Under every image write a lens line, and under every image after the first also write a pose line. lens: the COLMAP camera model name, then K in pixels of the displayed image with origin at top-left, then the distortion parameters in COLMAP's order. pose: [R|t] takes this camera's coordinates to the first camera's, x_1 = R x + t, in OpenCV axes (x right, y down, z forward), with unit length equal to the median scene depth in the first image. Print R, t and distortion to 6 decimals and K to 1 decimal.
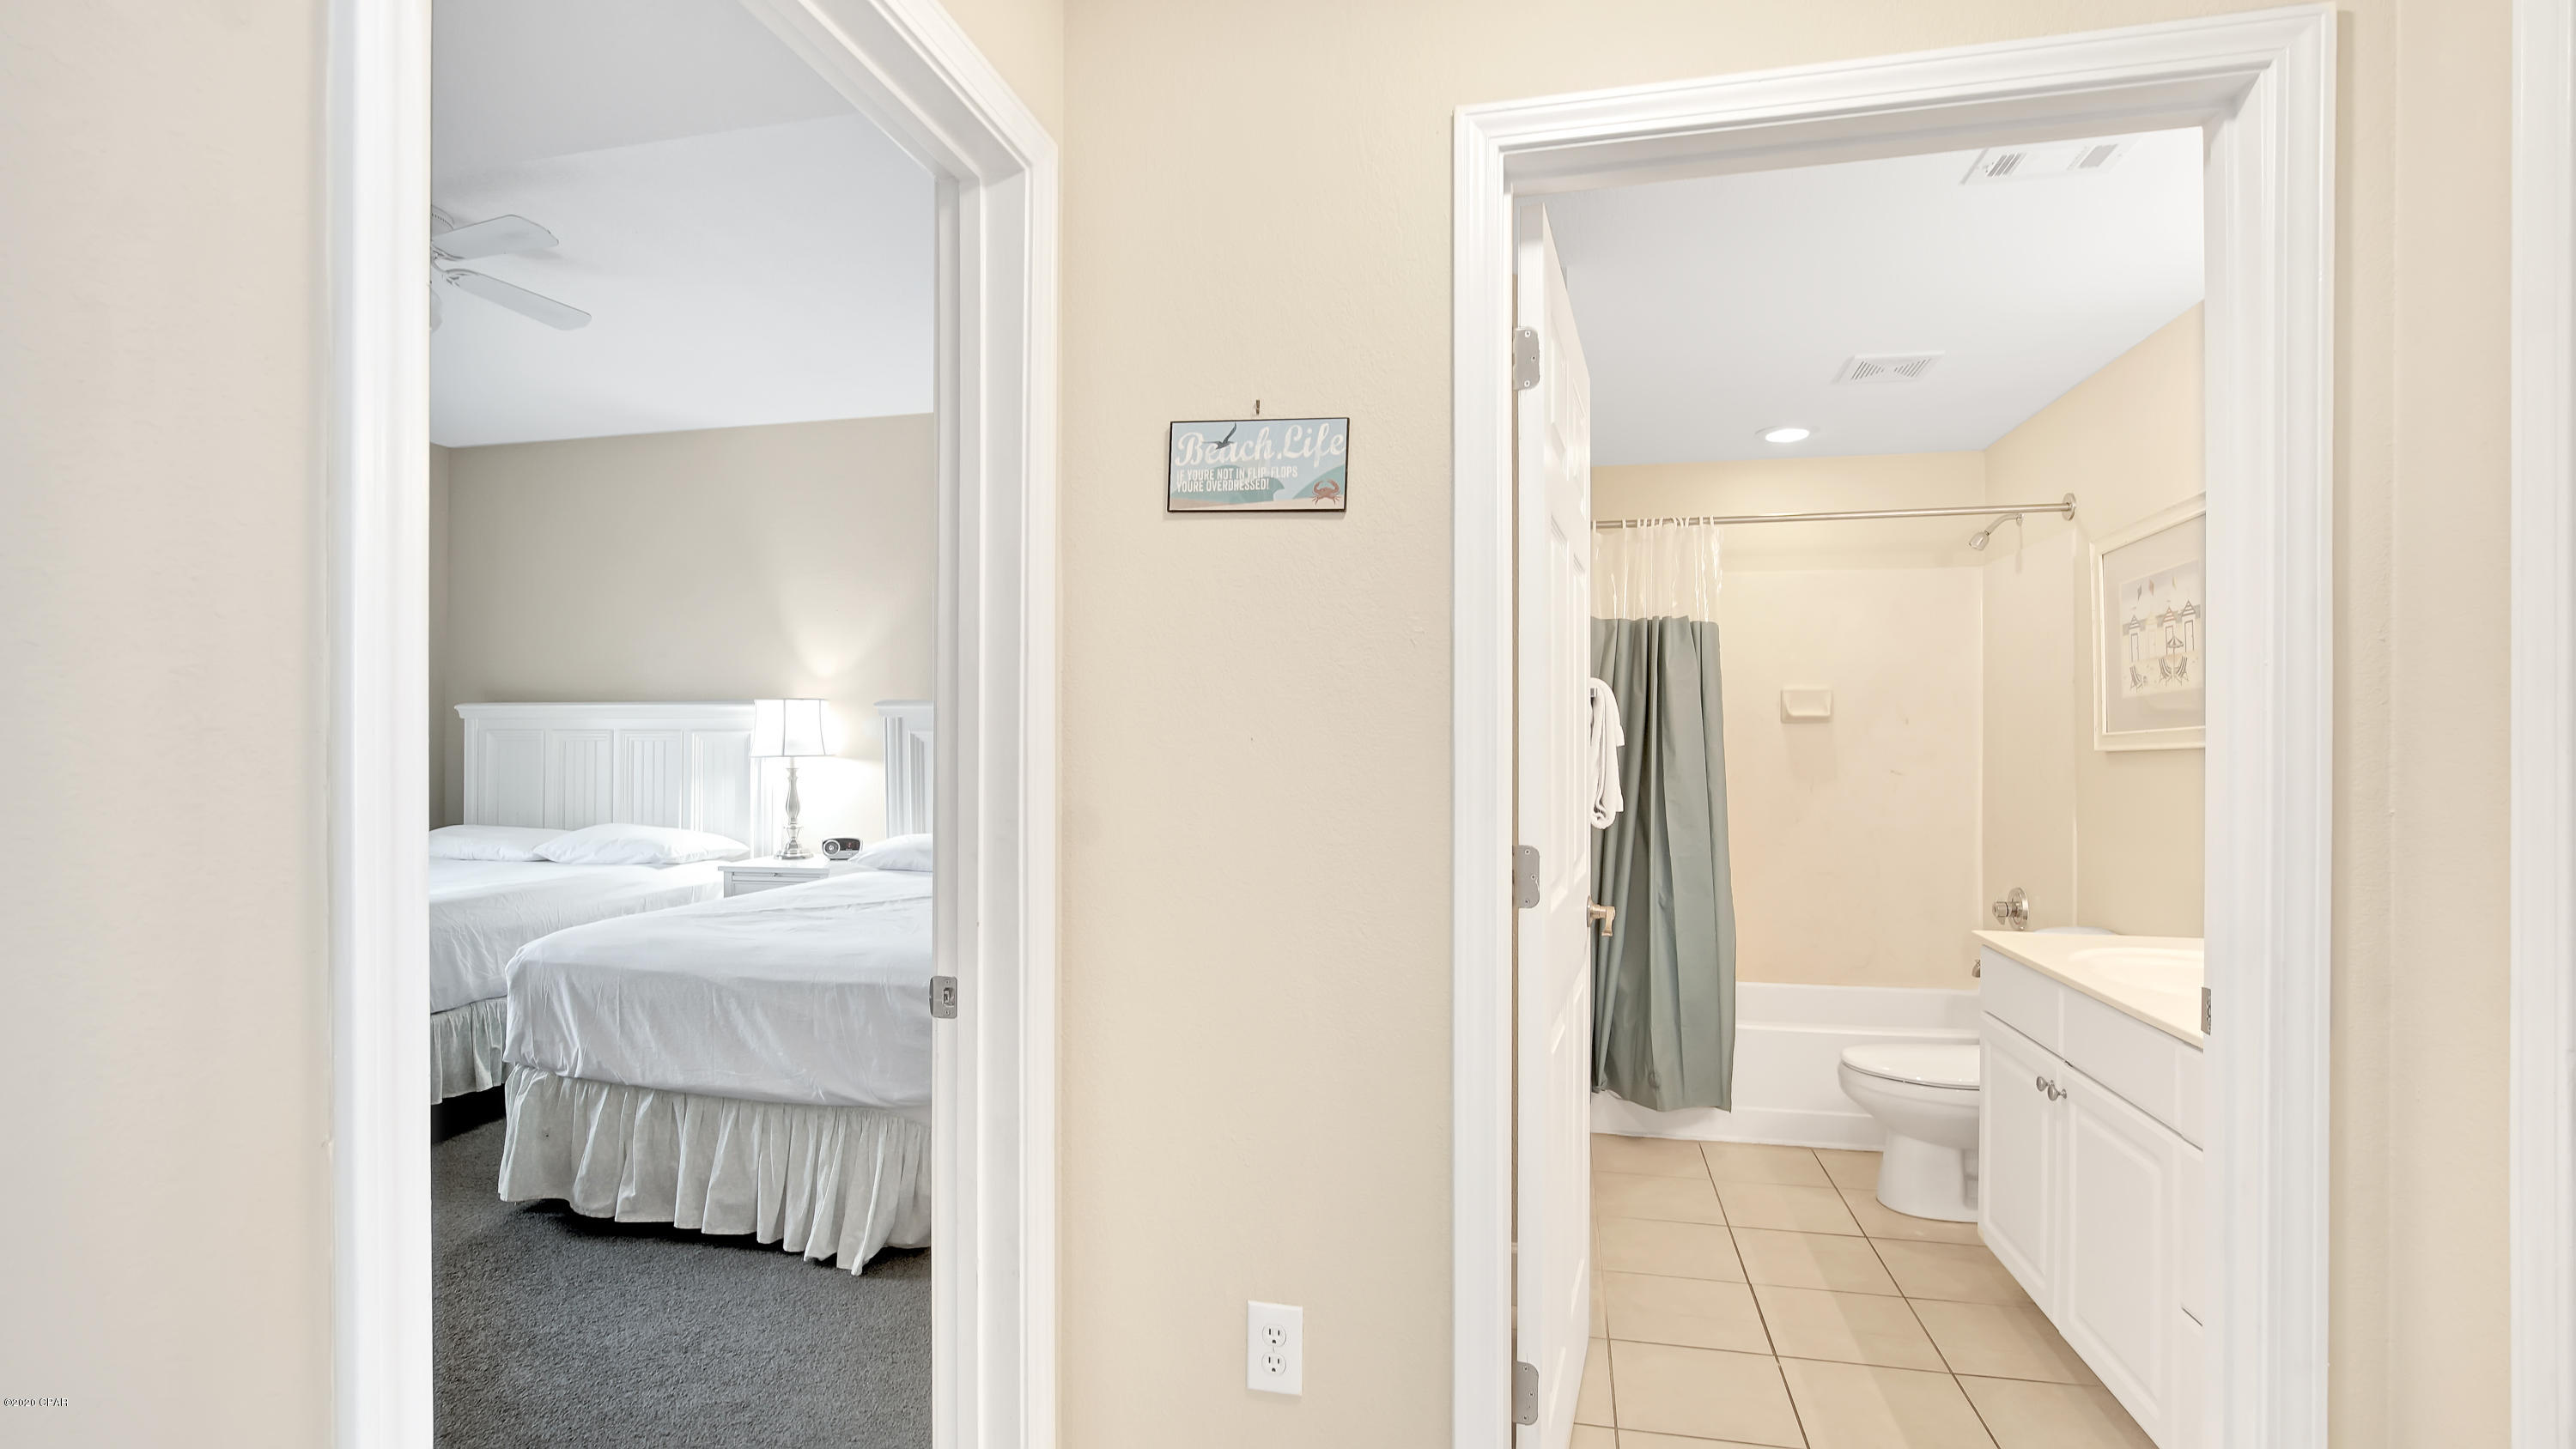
lens RADIAL K [[1195.7, 0, 1281.6], [0, 1195.7, 750.7], [0, 0, 1]] dist [-0.008240, -0.000058]
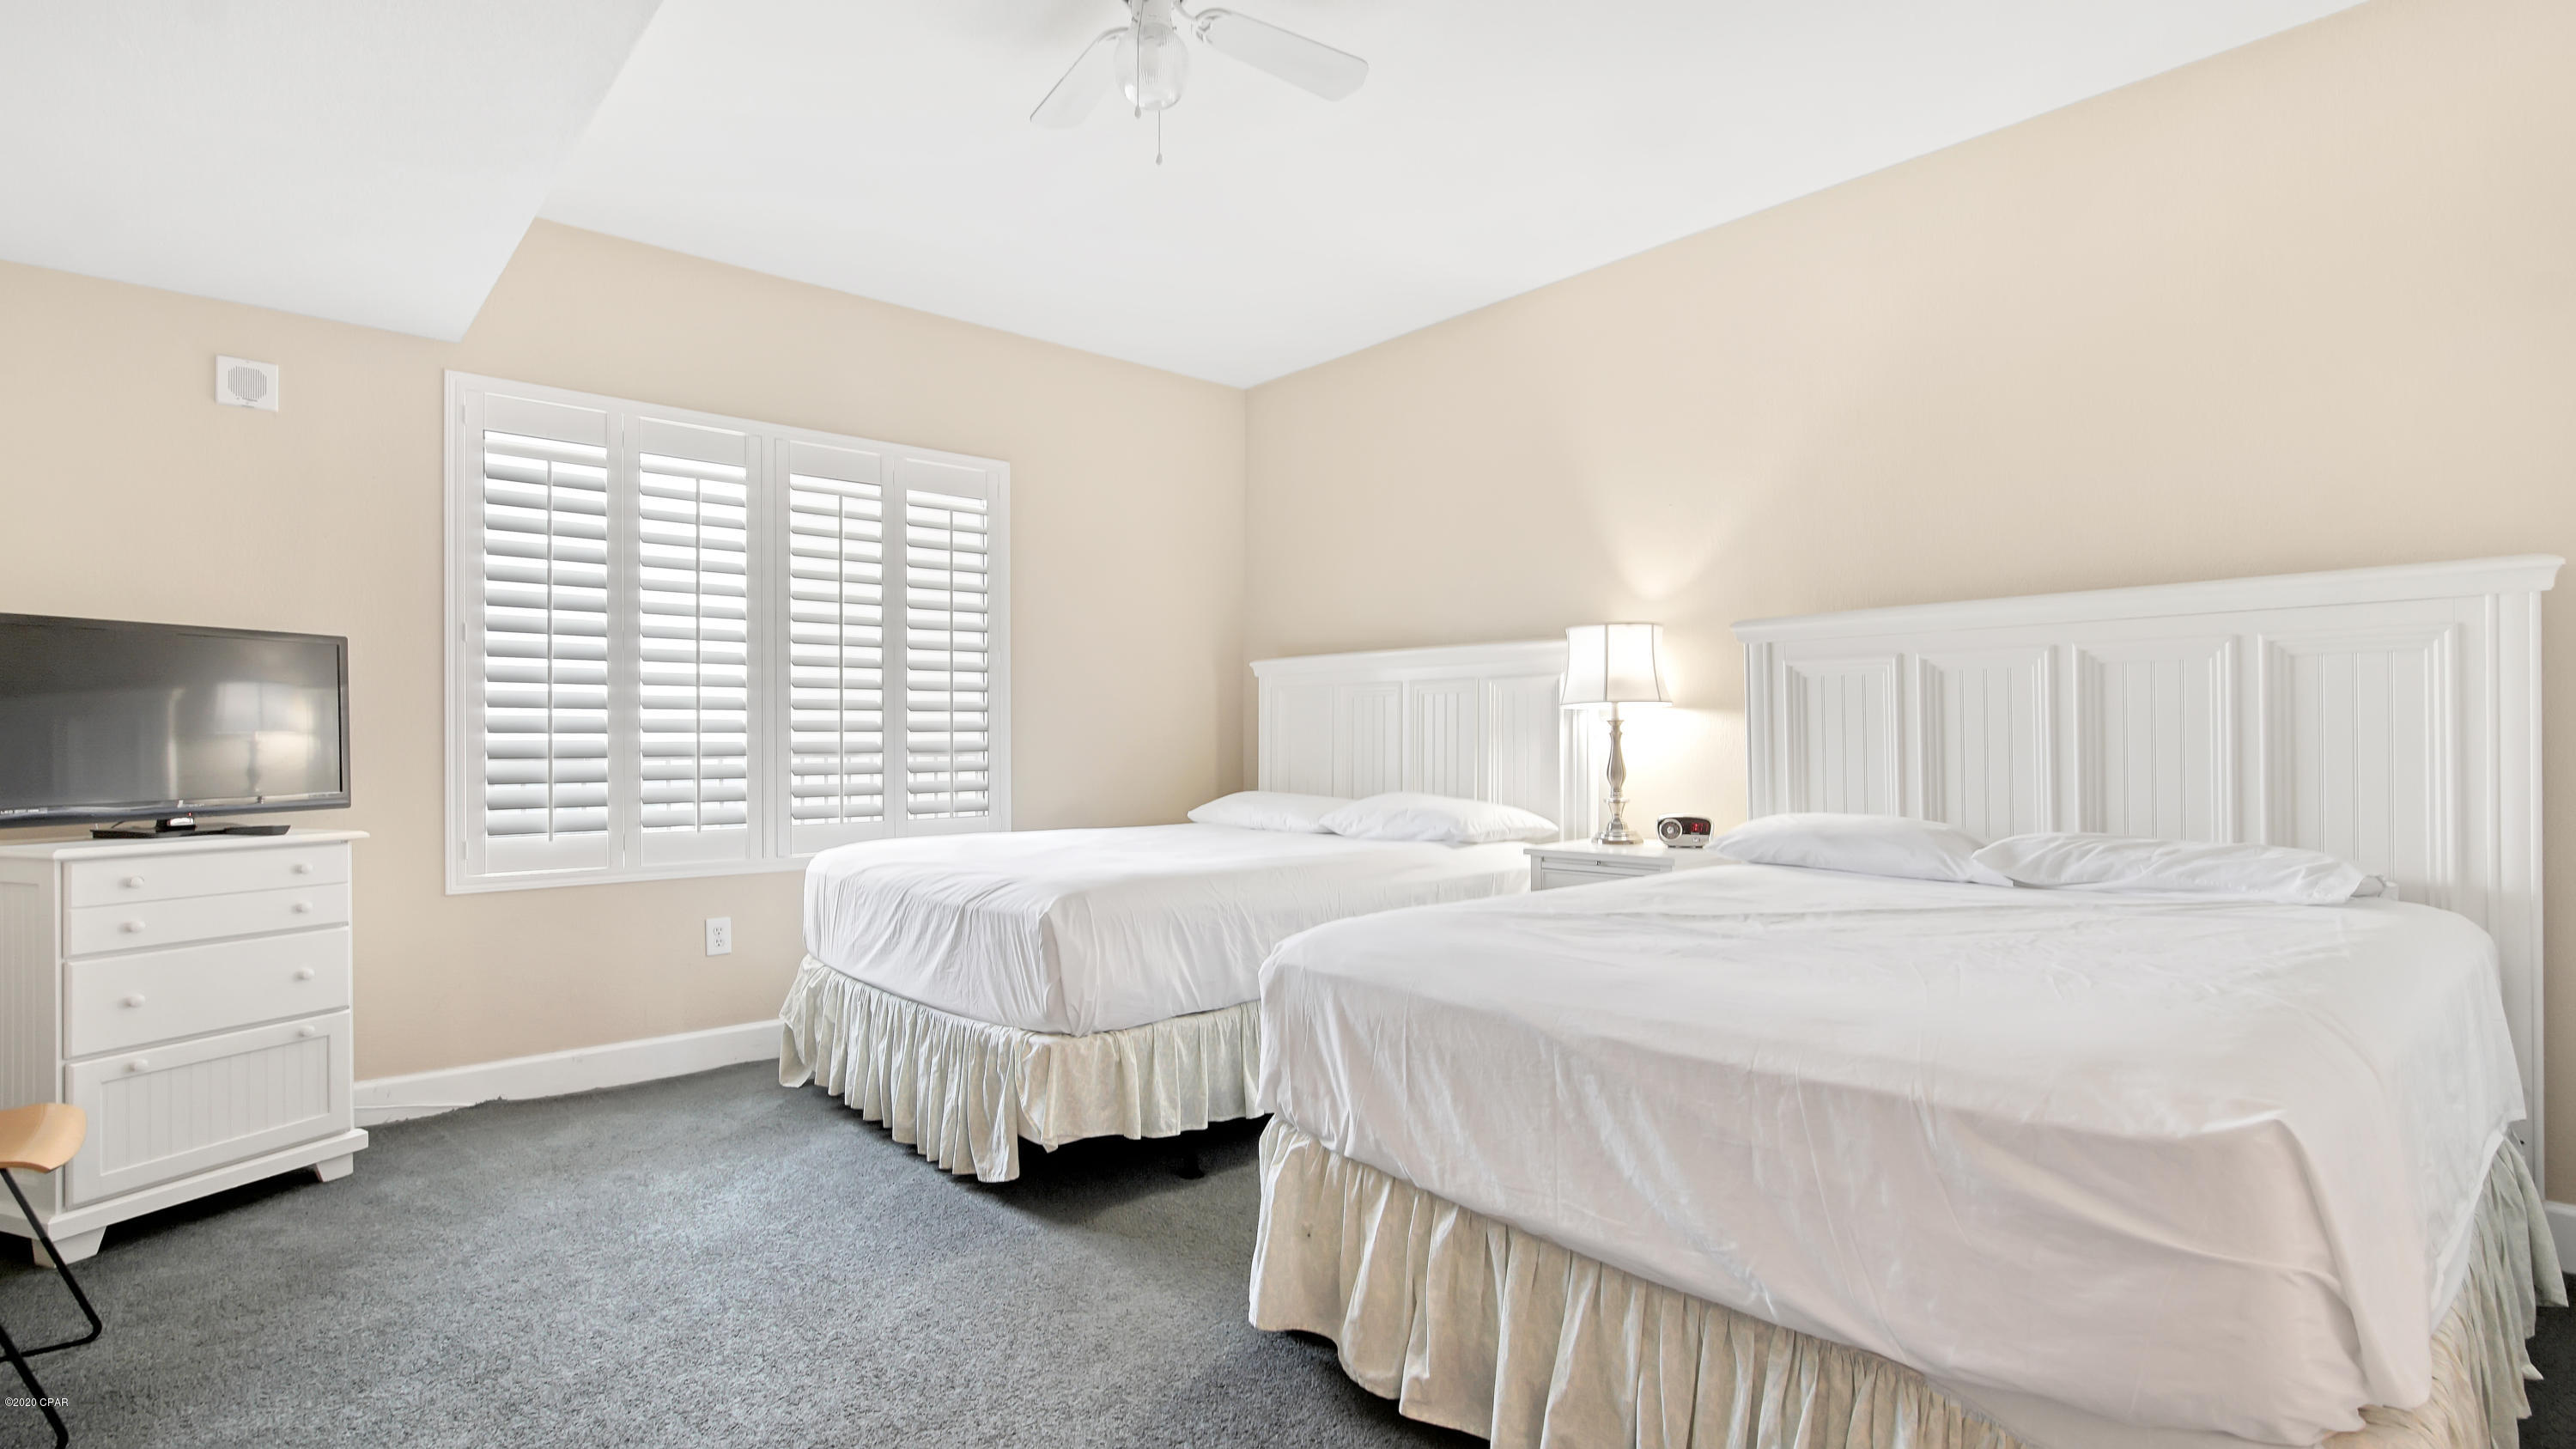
lens RADIAL K [[1186.4, 0, 1288.0], [0, 1186.4, 724.5], [0, 0, 1]] dist [-0.020618, 0.006385]
pose [[0.820036, -0.014843, -0.572119, -0.197790], [-0.001817, 0.999591, -0.028538, 0.048390], [0.572308, 0.024442, 0.819674, 0.358857]]
